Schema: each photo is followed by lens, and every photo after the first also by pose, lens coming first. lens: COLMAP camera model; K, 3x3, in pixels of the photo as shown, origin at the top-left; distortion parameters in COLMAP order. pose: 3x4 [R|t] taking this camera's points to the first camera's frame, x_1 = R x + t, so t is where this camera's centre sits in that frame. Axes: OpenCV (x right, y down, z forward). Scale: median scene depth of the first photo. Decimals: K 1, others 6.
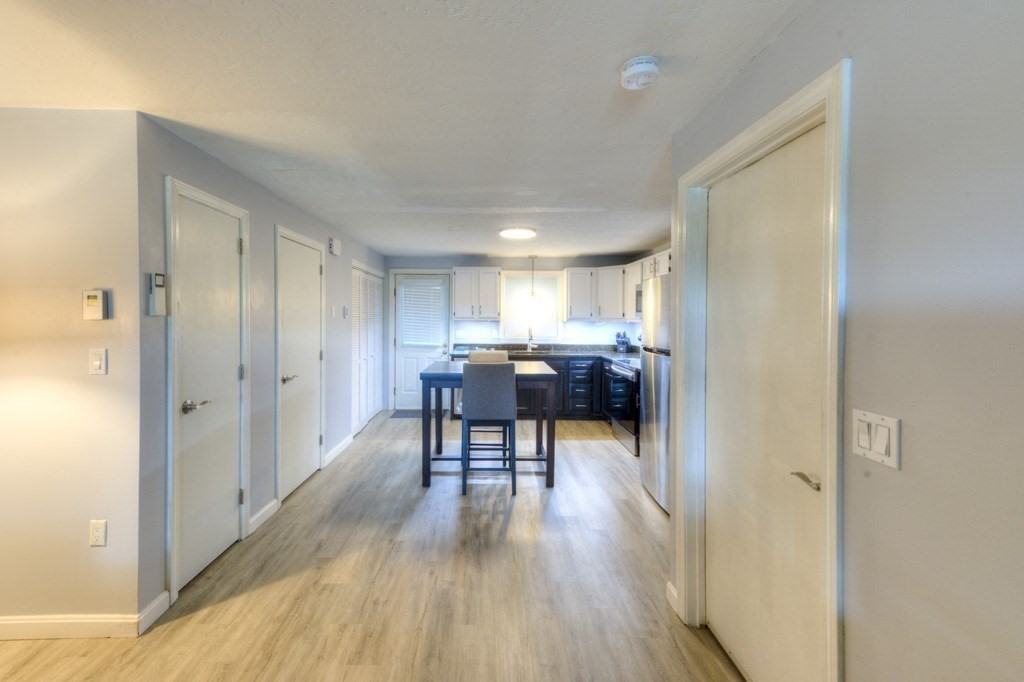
lens RADIAL K [[412.4, 0, 501.3], [0, 412.4, 324.0], [0, 0, 1]] dist [0.023746, -0.000233]
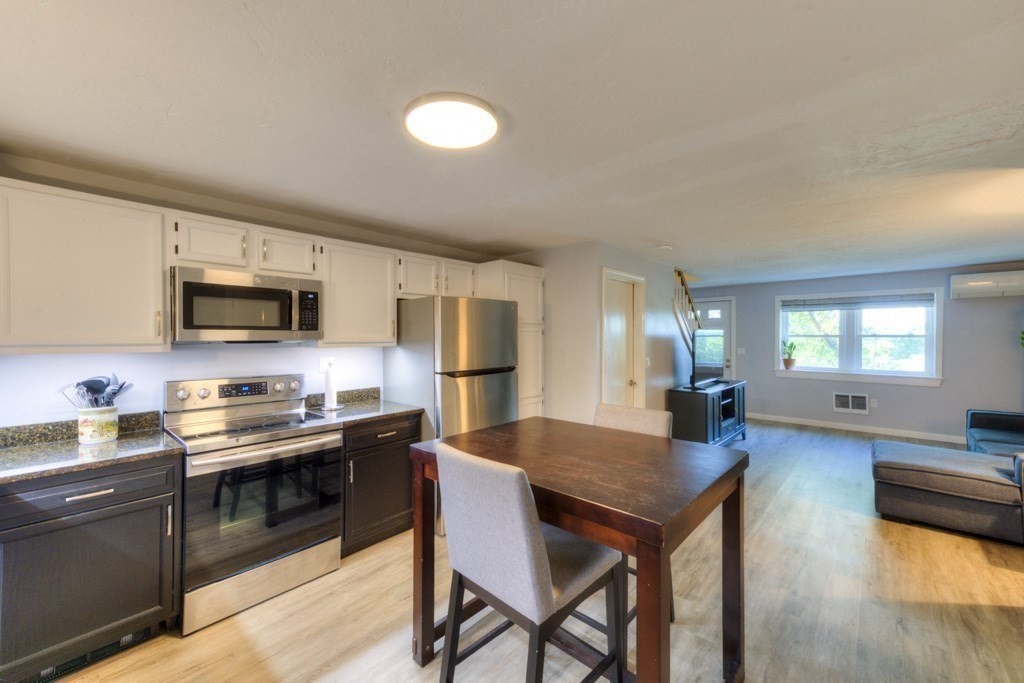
lens RADIAL K [[412.4, 0, 507.0], [0, 412.4, 337.5], [0, 0, 1]] dist [0.023746, -0.000233]
pose [[-0.726183, 0.000802, 0.687501, -0.197981], [0.014964, 0.999781, 0.014639, -0.018127], [-0.687339, 0.020918, -0.726036, 0.930131]]
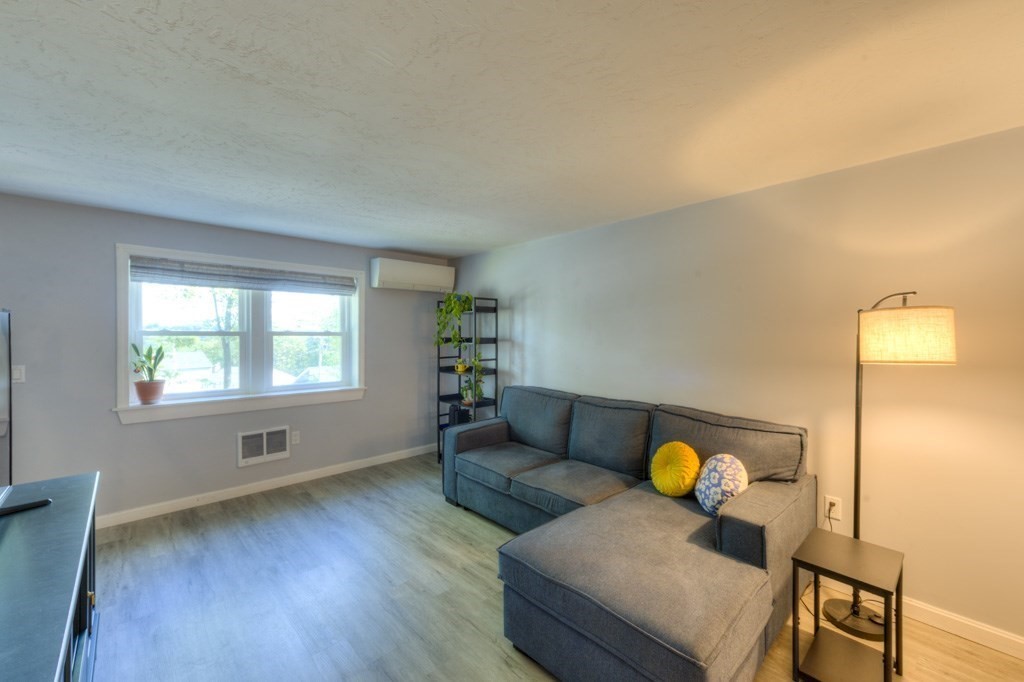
lens RADIAL K [[412.4, 0, 504.2], [0, 412.4, 341.4], [0, 0, 1]] dist [0.023746, -0.000233]
pose [[-0.743475, 0.011442, -0.668666, 0.055923], [-0.010133, 0.999546, 0.028371, -0.002739], [0.668687, 0.027869, -0.743022, 0.261044]]
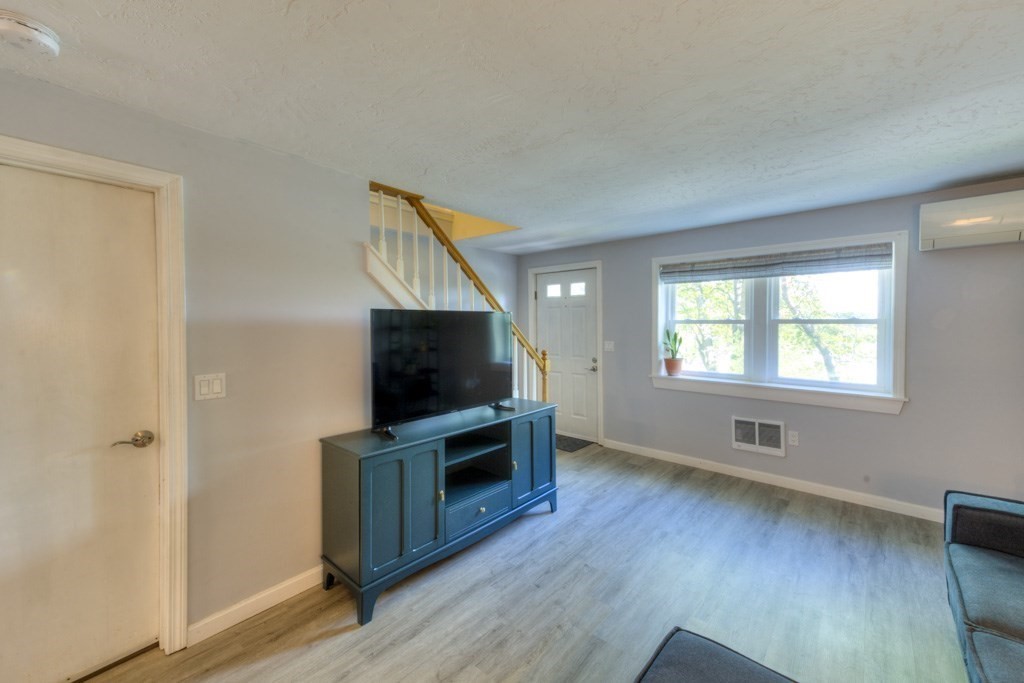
lens RADIAL K [[412.4, 0, 512.2], [0, 412.4, 329.5], [0, 0, 1]] dist [0.023746, -0.000233]
pose [[-0.736977, -0.003810, 0.675907, -0.250421], [0.018072, 0.999516, 0.025338, -0.003684], [-0.675676, 0.030888, -0.736551, 0.251679]]
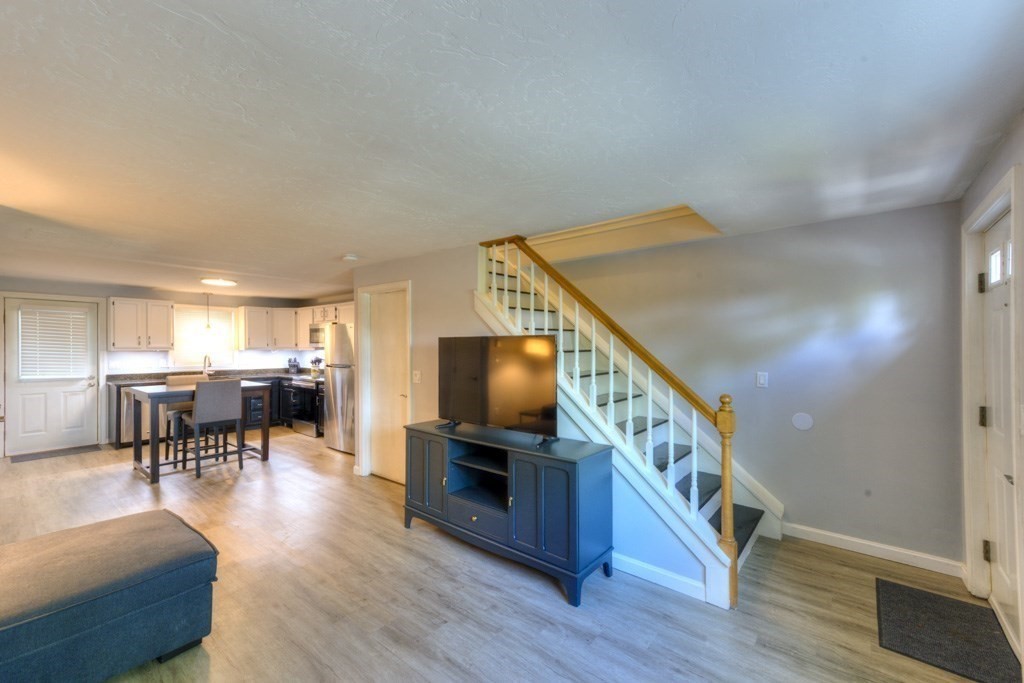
lens RADIAL K [[412.4, 0, 508.7], [0, 412.4, 345.1], [0, 0, 1]] dist [0.023746, -0.000233]
pose [[0.651864, -0.003634, 0.758328, -0.269206], [0.015838, 0.999836, -0.008823, 0.001245], [-0.758171, 0.017761, 0.651814, -0.393149]]
